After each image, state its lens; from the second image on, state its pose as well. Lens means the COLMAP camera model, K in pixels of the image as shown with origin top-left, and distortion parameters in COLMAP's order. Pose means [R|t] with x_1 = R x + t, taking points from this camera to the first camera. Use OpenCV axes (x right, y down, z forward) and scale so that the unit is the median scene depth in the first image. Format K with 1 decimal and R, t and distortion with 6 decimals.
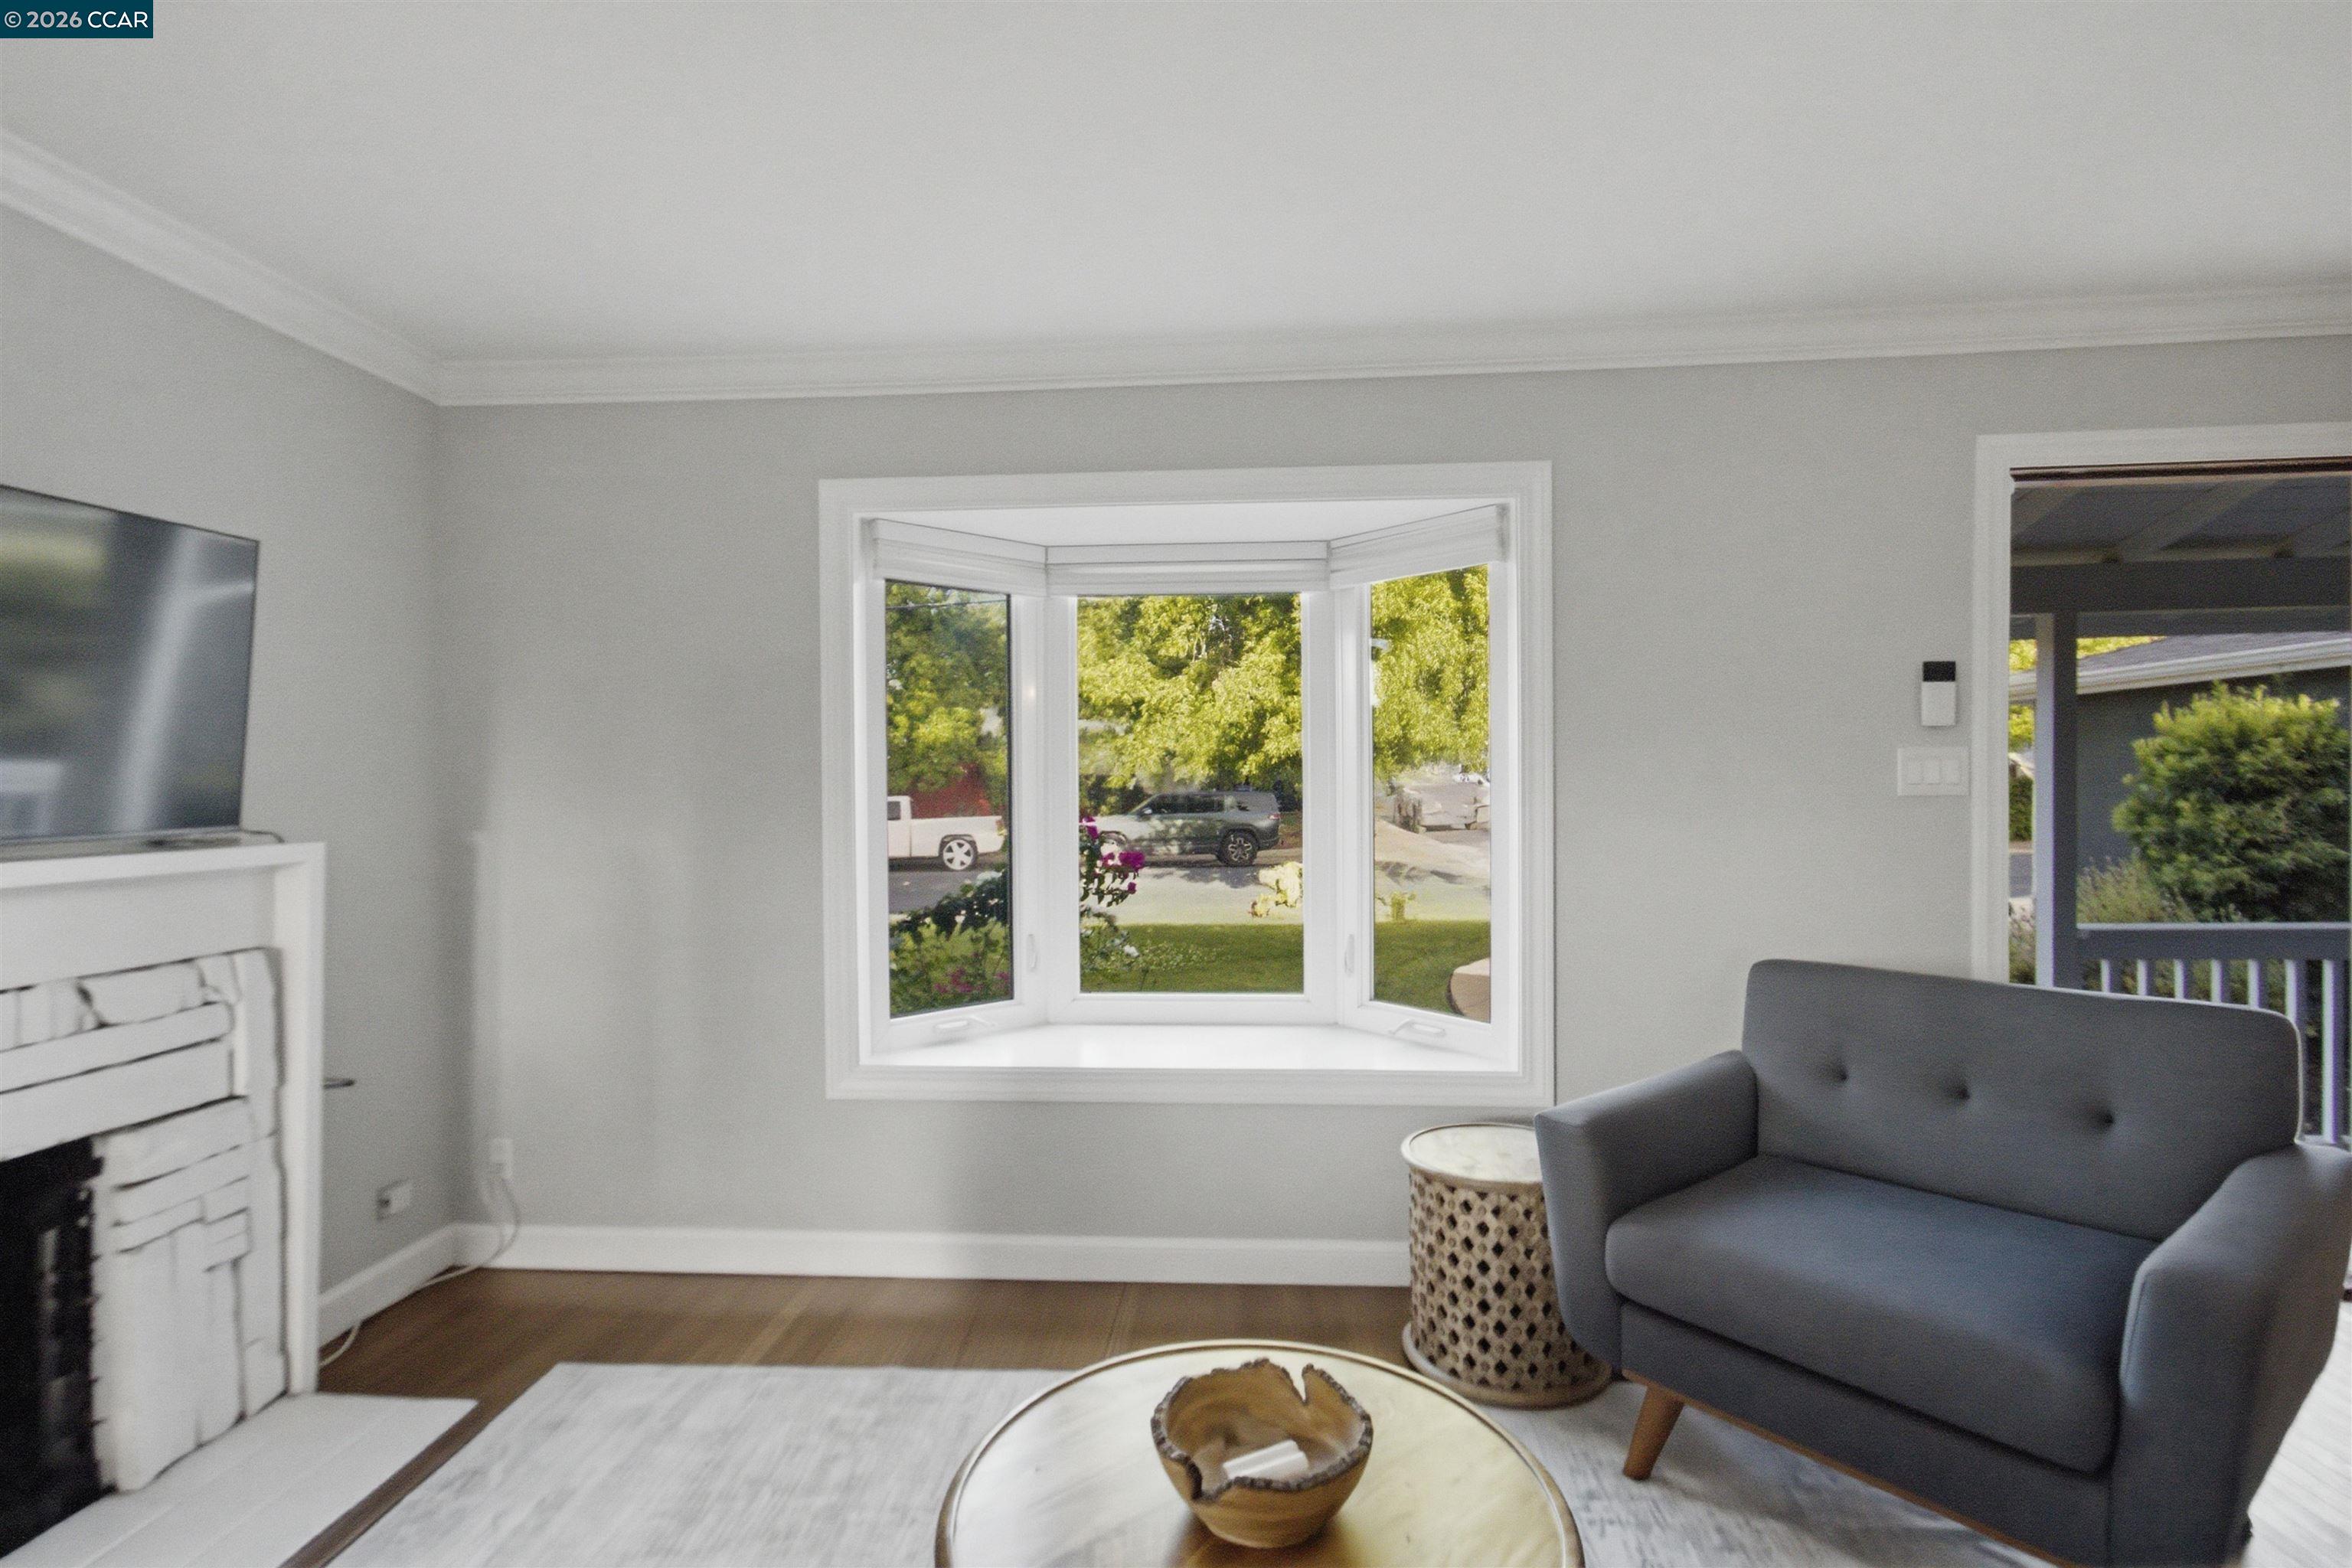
lens RADIAL K [[1105.4, 0, 1176.8], [0, 1105.4, 804.9], [0, 0, 1]] dist [0.000912, 0.000170]
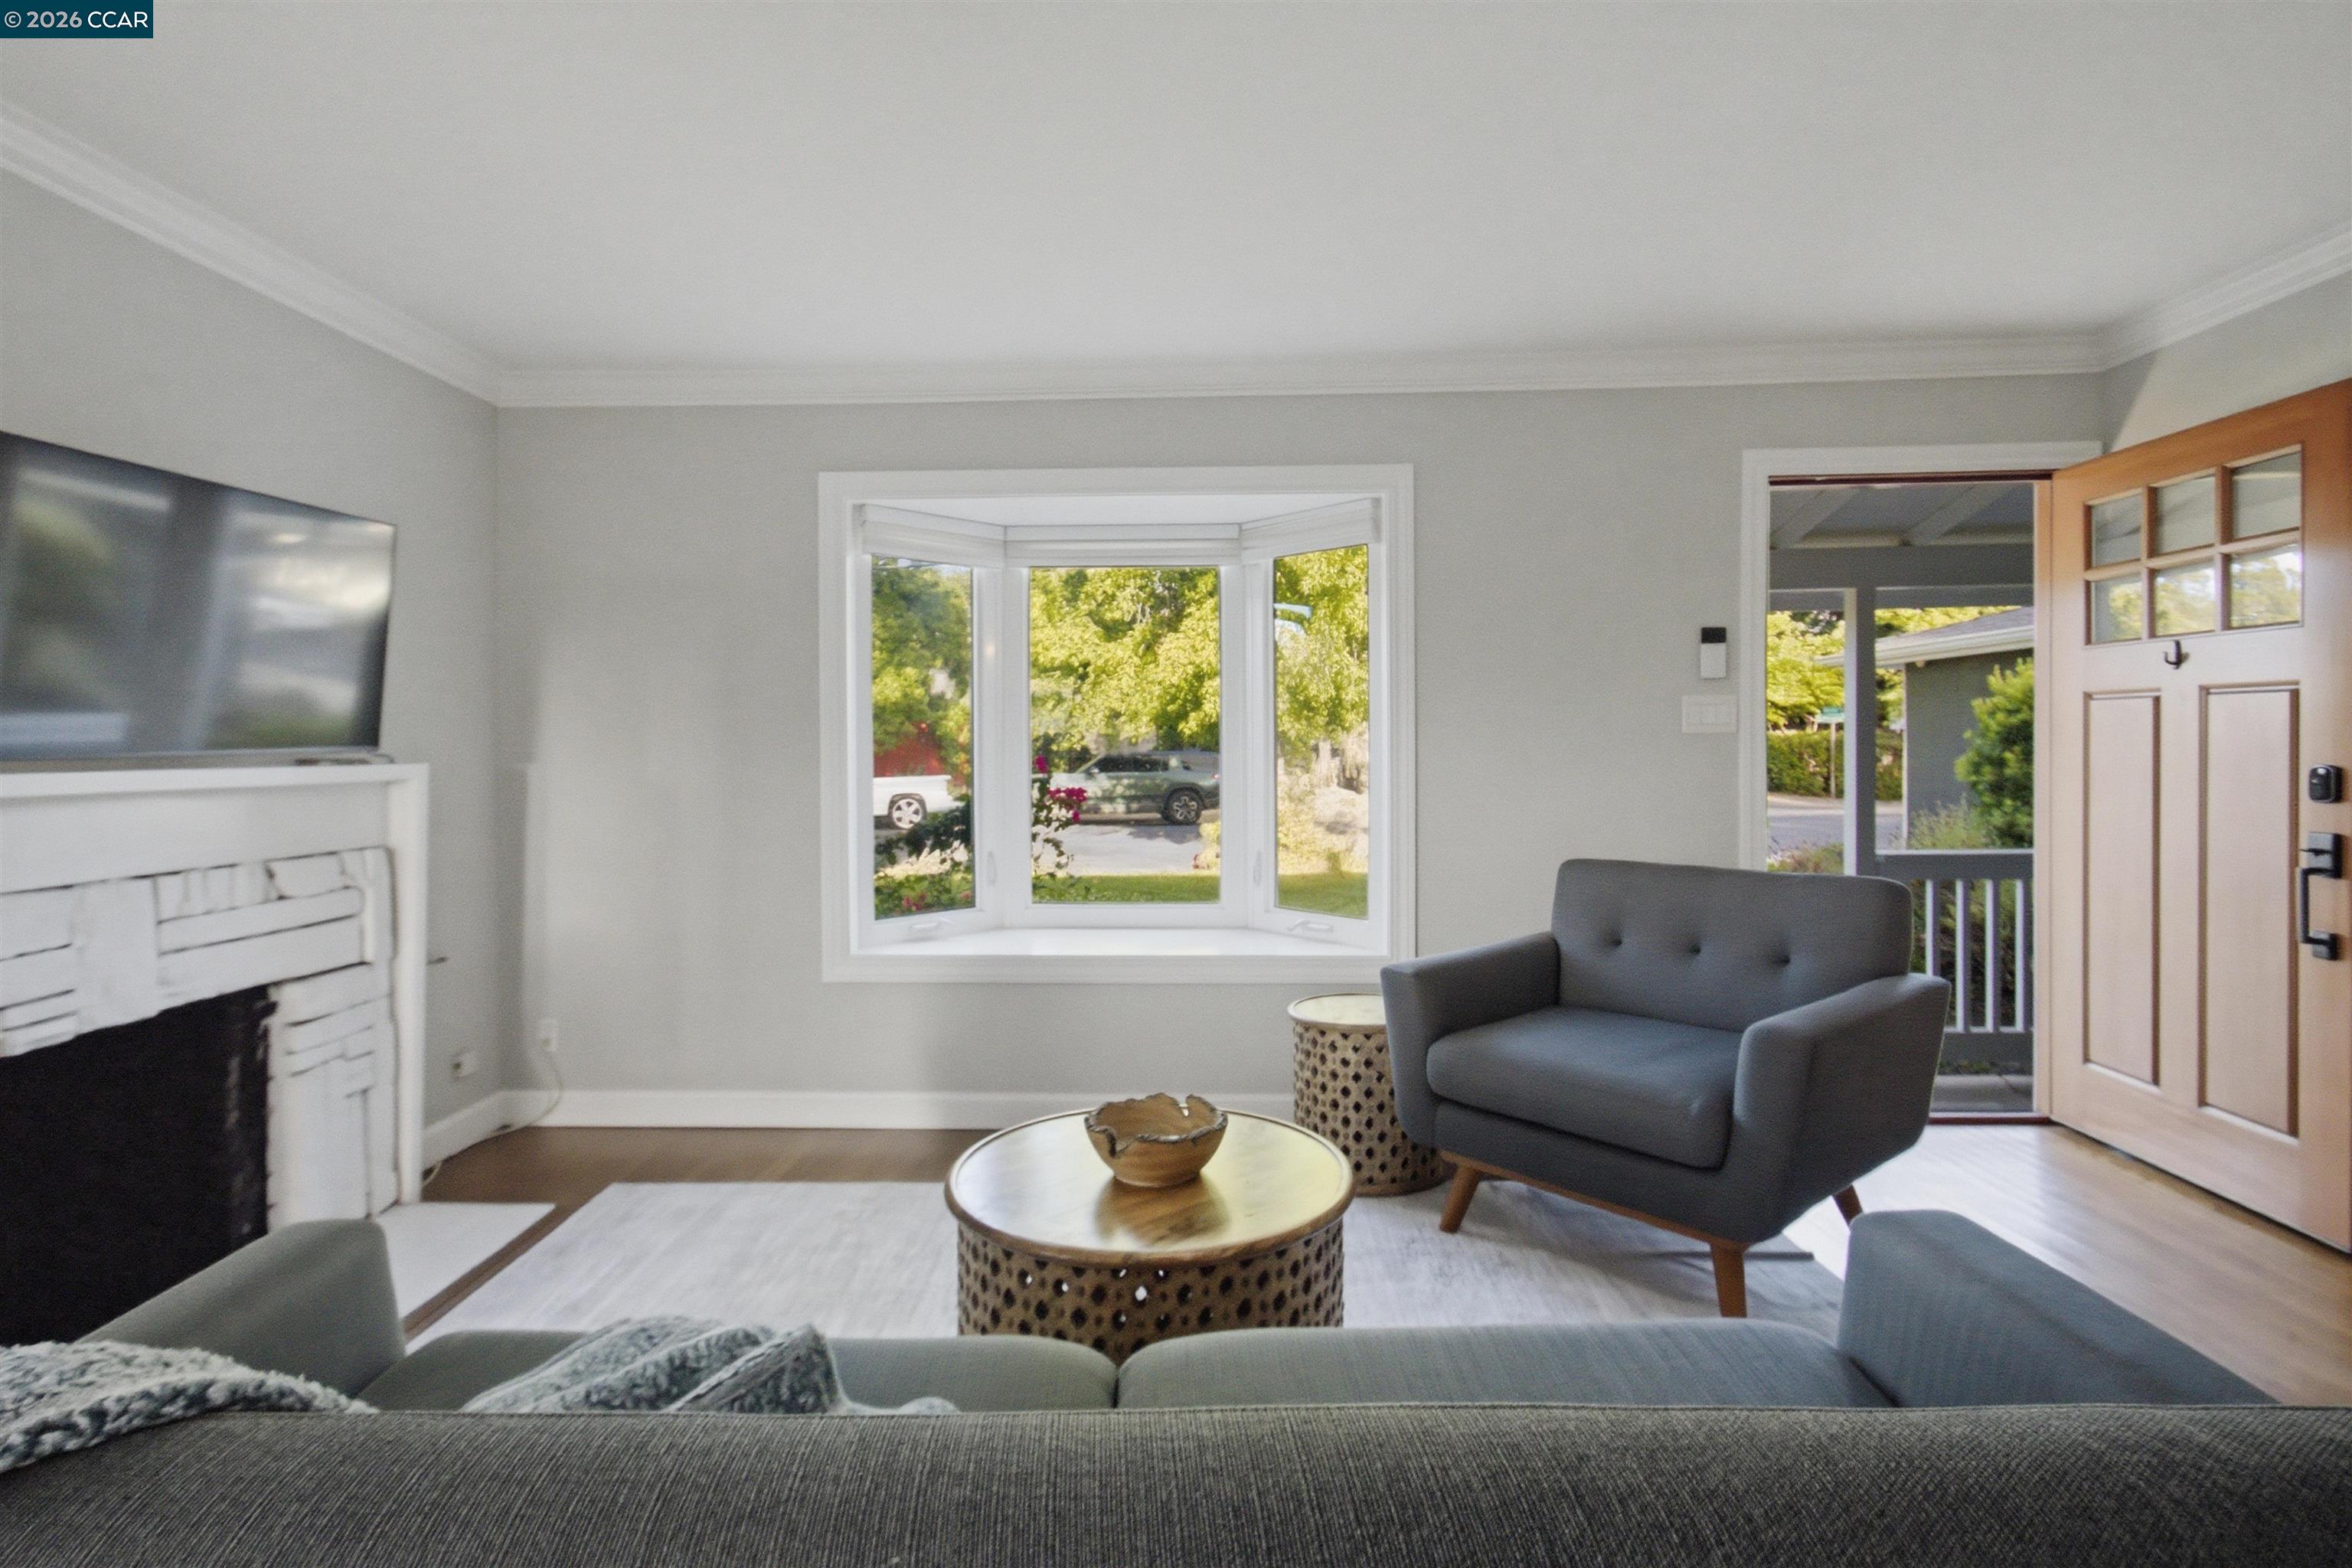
lens RADIAL K [[1115.0, 0, 1163.8], [0, 1115.0, 766.9], [0, 0, 1]] dist [-0.000957, -0.000077]
pose [[0.999394, 0.001694, 0.034753, 0.013995], [-0.001626, 0.999997, -0.001990, 0.031114], [-0.034757, 0.001933, 0.999394, -0.232092]]
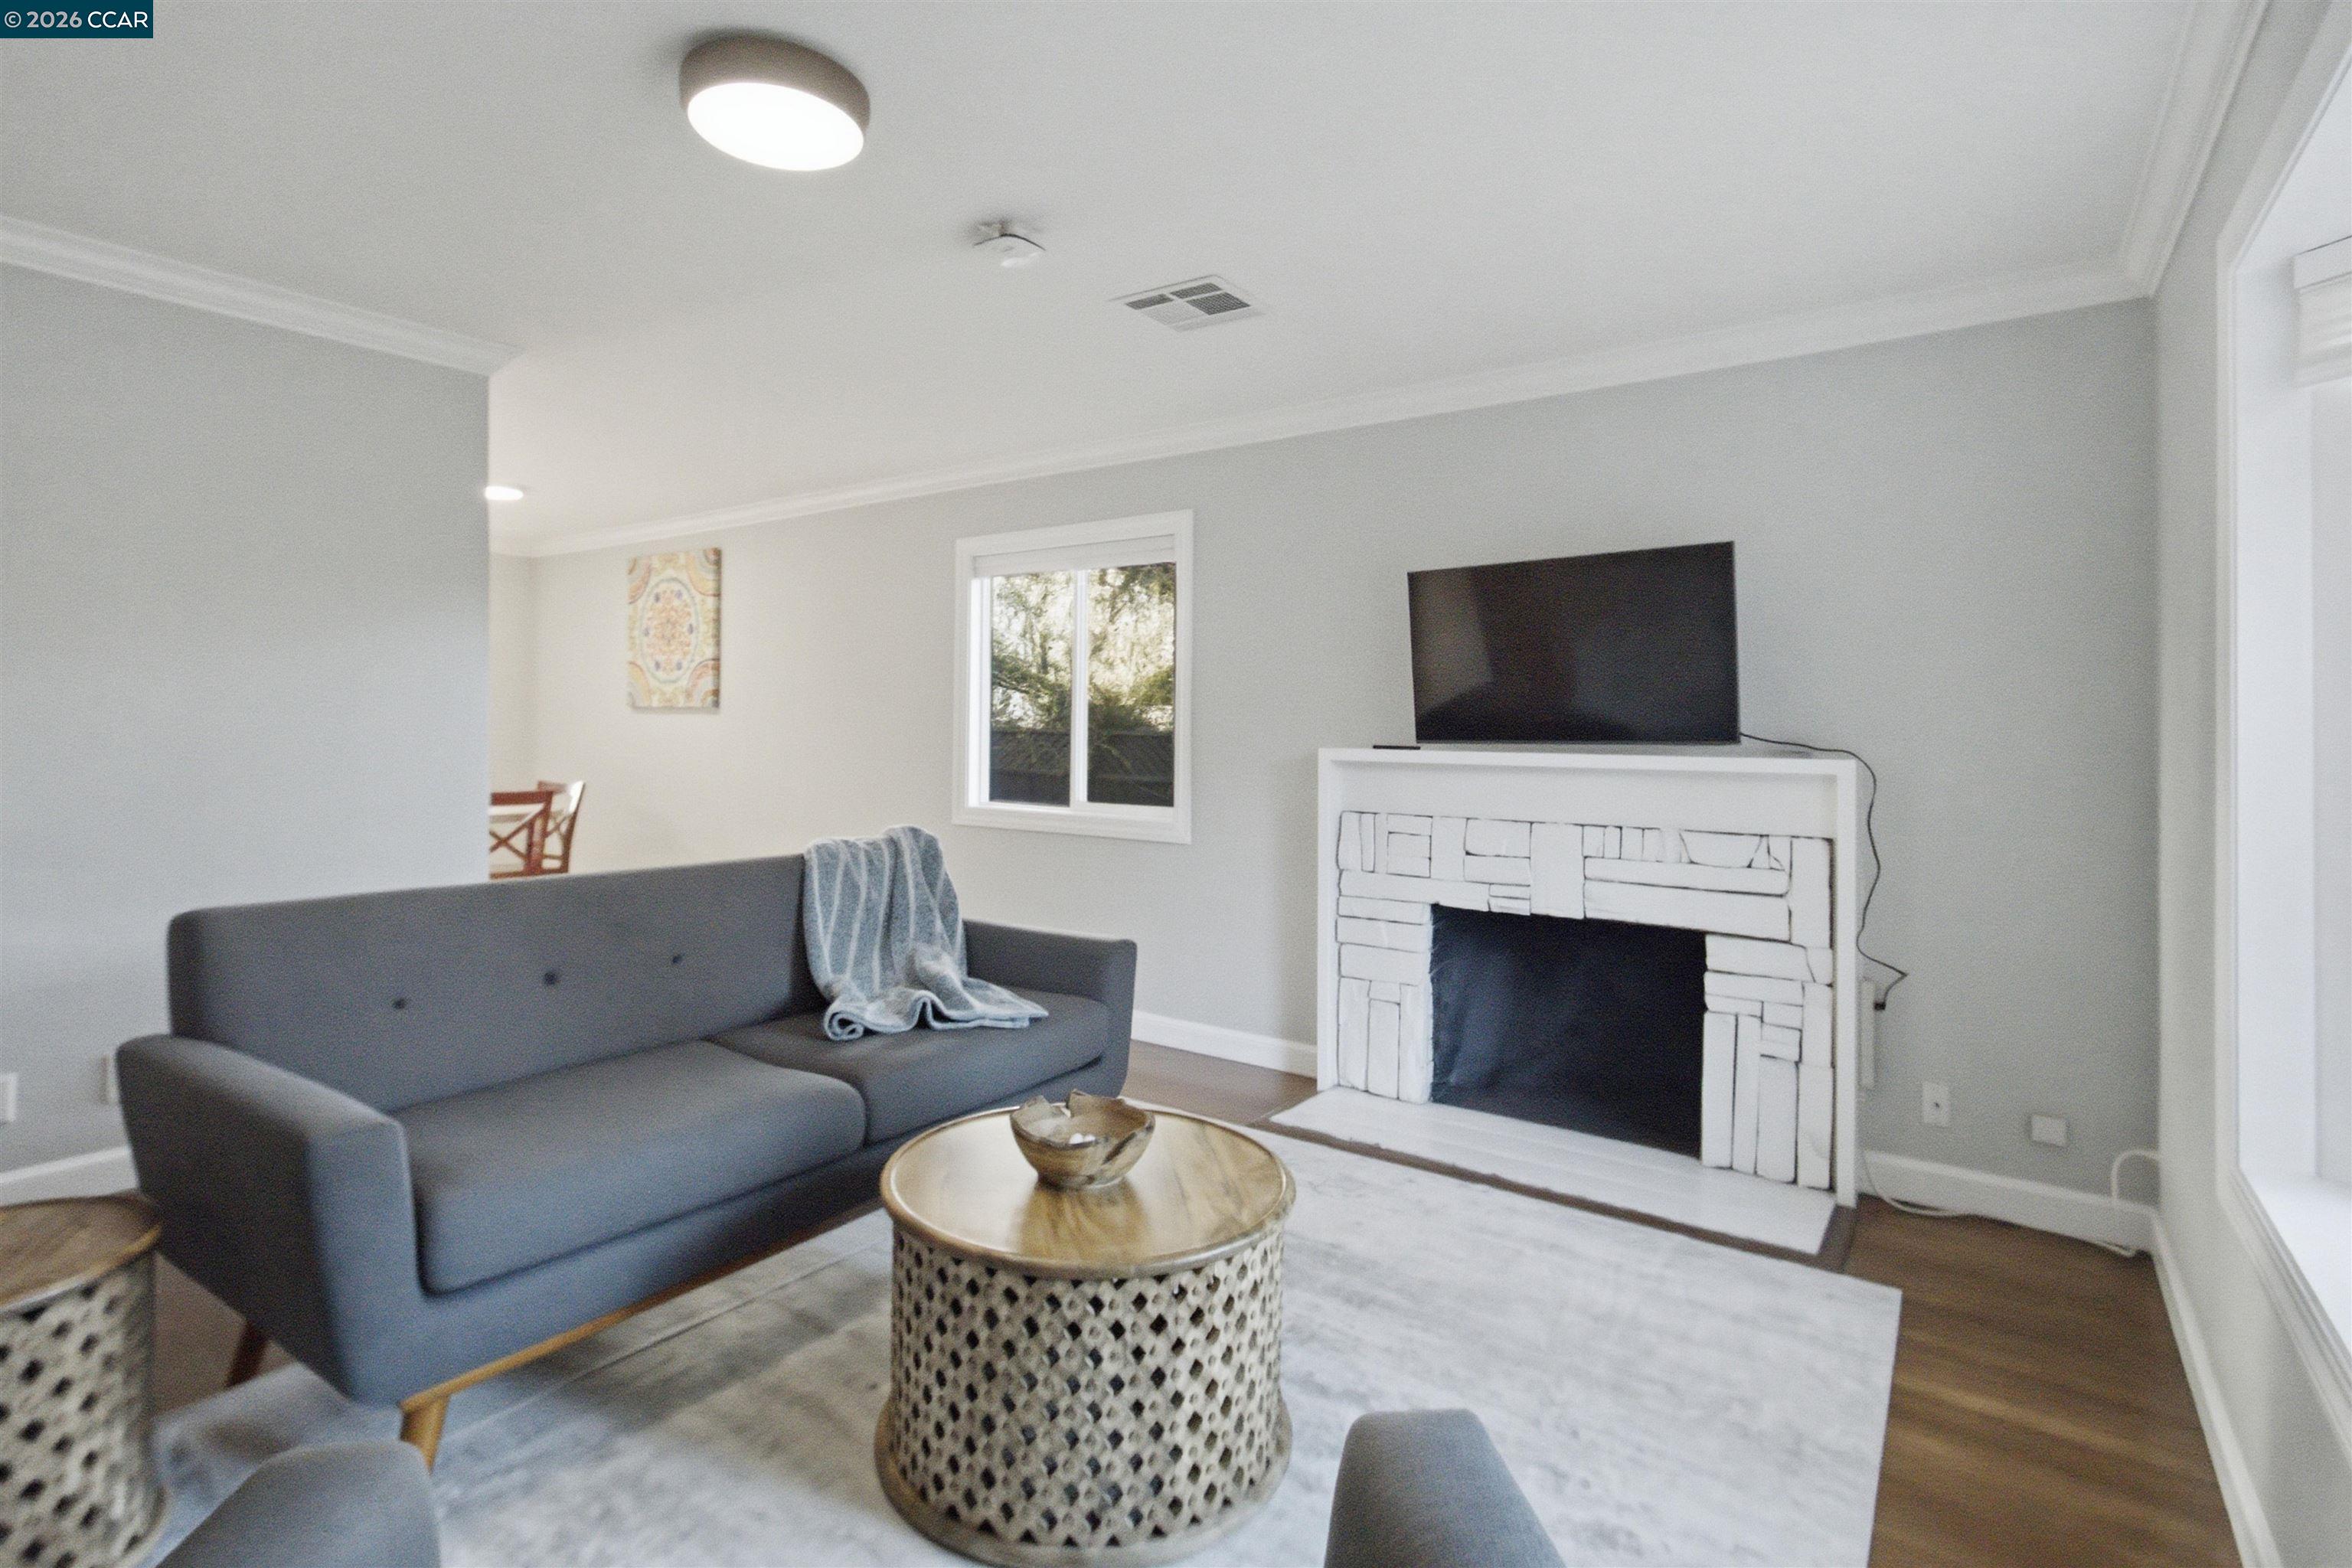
lens RADIAL K [[1128.3, 0, 1136.1], [0, 1128.3, 699.3], [0, 0, 1]] dist [0.000880, 0.000141]
pose [[-0.542791, -0.009215, -0.839817, 0.582813], [-0.020811, 0.999780, 0.002480, -0.018383], [0.839610, 0.018823, -0.542863, 0.811754]]
